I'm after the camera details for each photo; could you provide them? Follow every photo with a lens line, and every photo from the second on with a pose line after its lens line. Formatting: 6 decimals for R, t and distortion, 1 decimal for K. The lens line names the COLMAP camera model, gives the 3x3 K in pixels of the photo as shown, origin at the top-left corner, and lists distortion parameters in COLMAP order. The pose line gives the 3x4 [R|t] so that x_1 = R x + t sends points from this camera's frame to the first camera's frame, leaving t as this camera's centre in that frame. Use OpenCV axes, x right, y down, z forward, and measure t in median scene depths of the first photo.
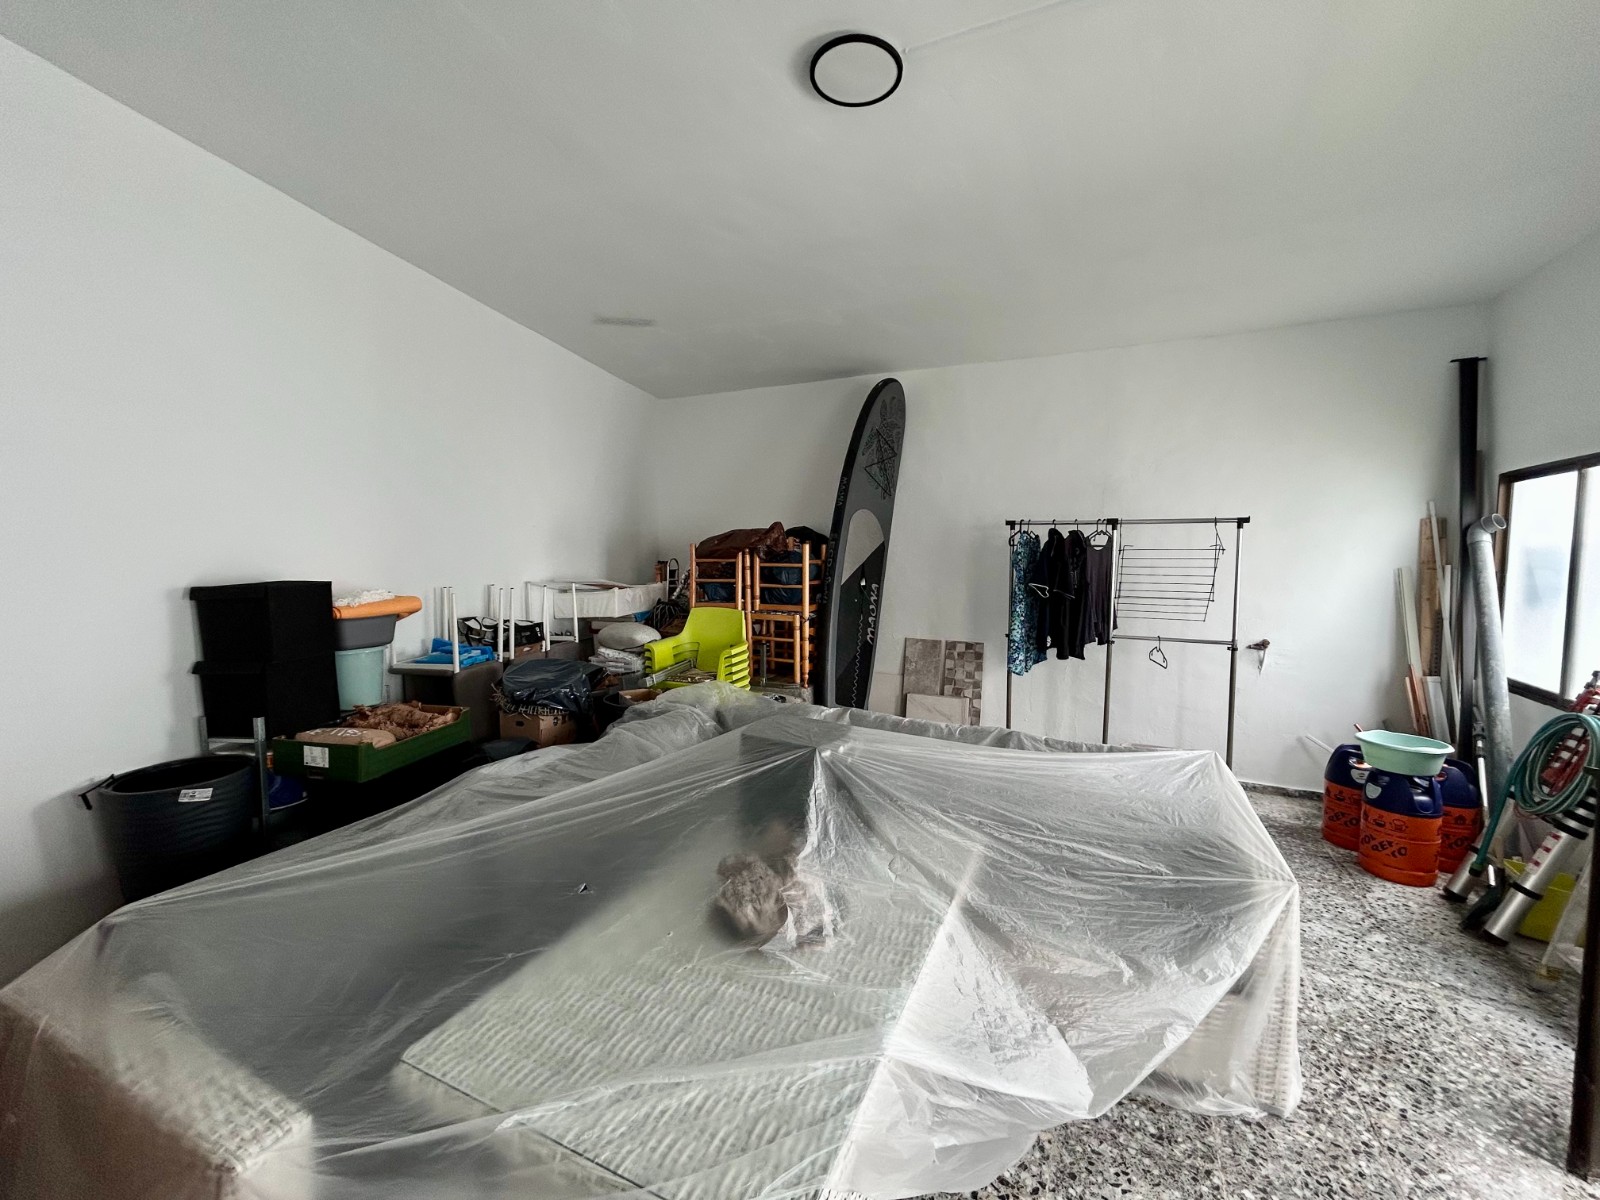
lens RADIAL K [[654.3, 0, 805.5], [0, 654.3, 591.9], [0, 0, 1]] dist [-0.000317, -0.000041]
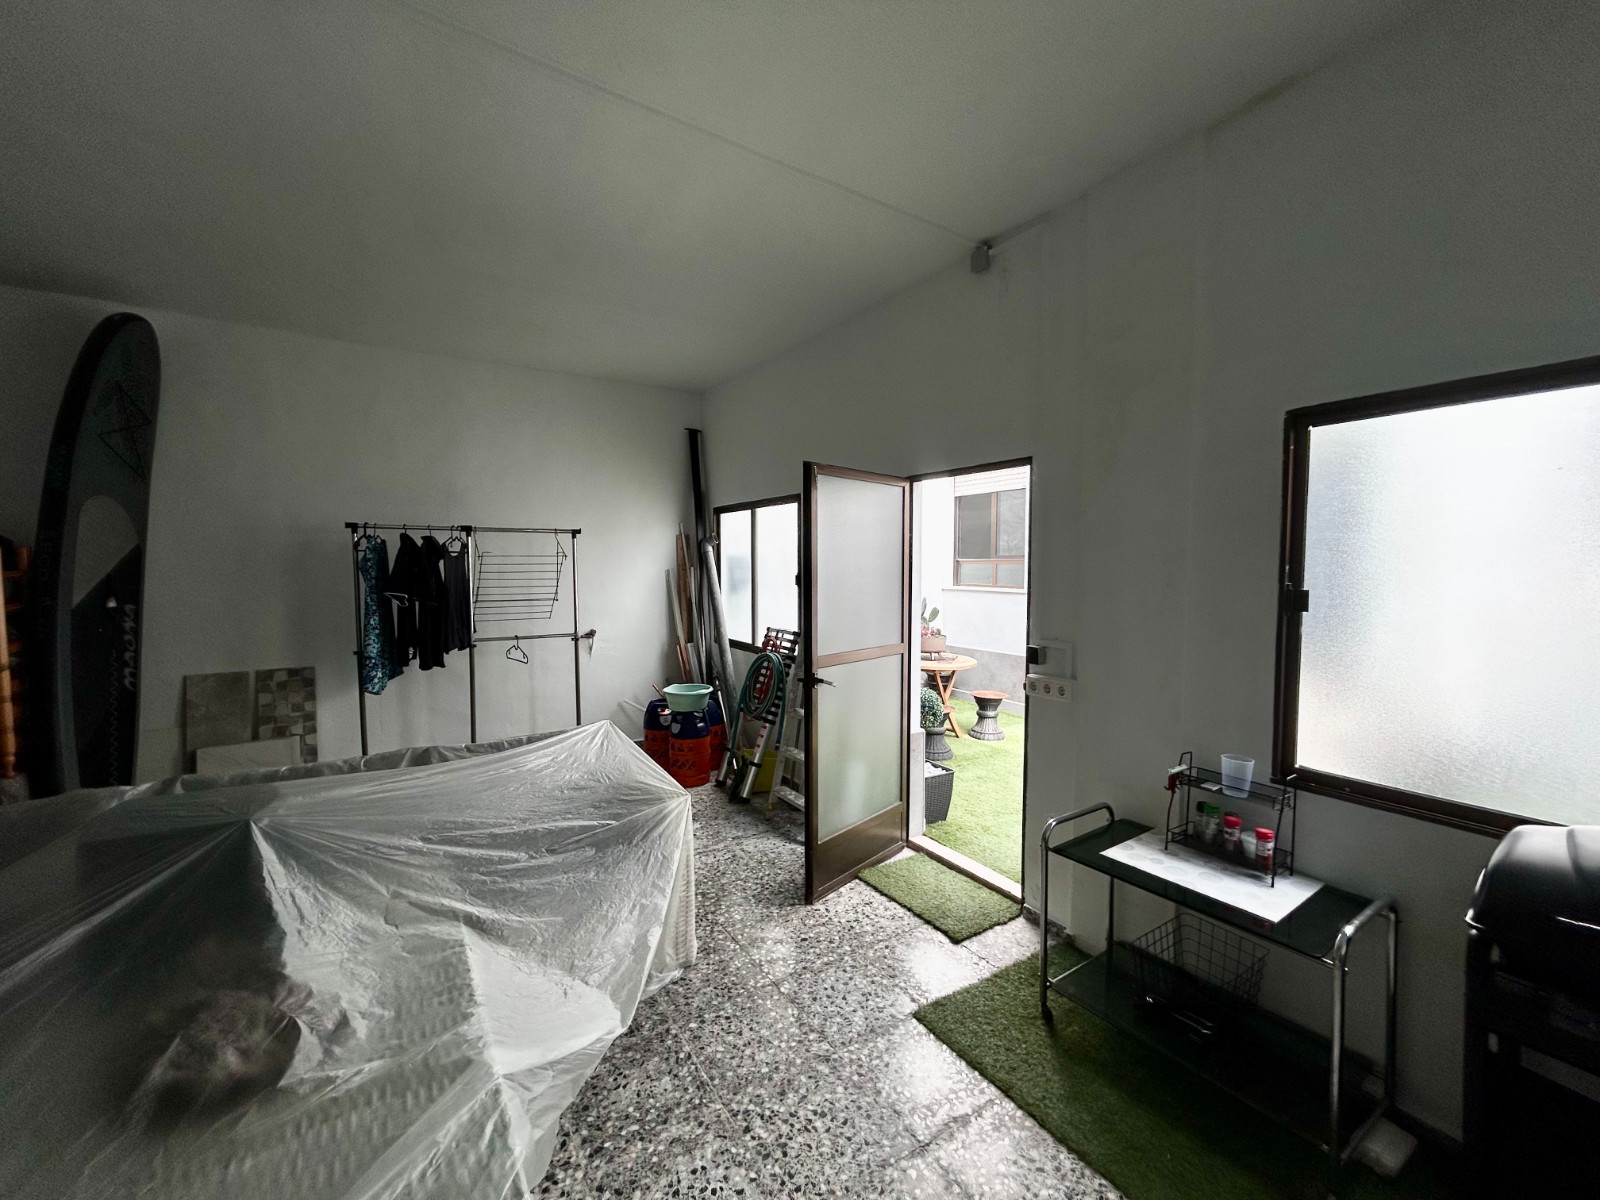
lens RADIAL K [[654.3, 0, 805.5], [0, 654.3, 591.9], [0, 0, 1]] dist [-0.000317, -0.000041]
pose [[0.506928, -0.046113, 0.860754, -0.190274], [0.052760, 0.998356, 0.022413, -0.004539], [-0.860372, 0.034051, 0.508528, 0.035140]]
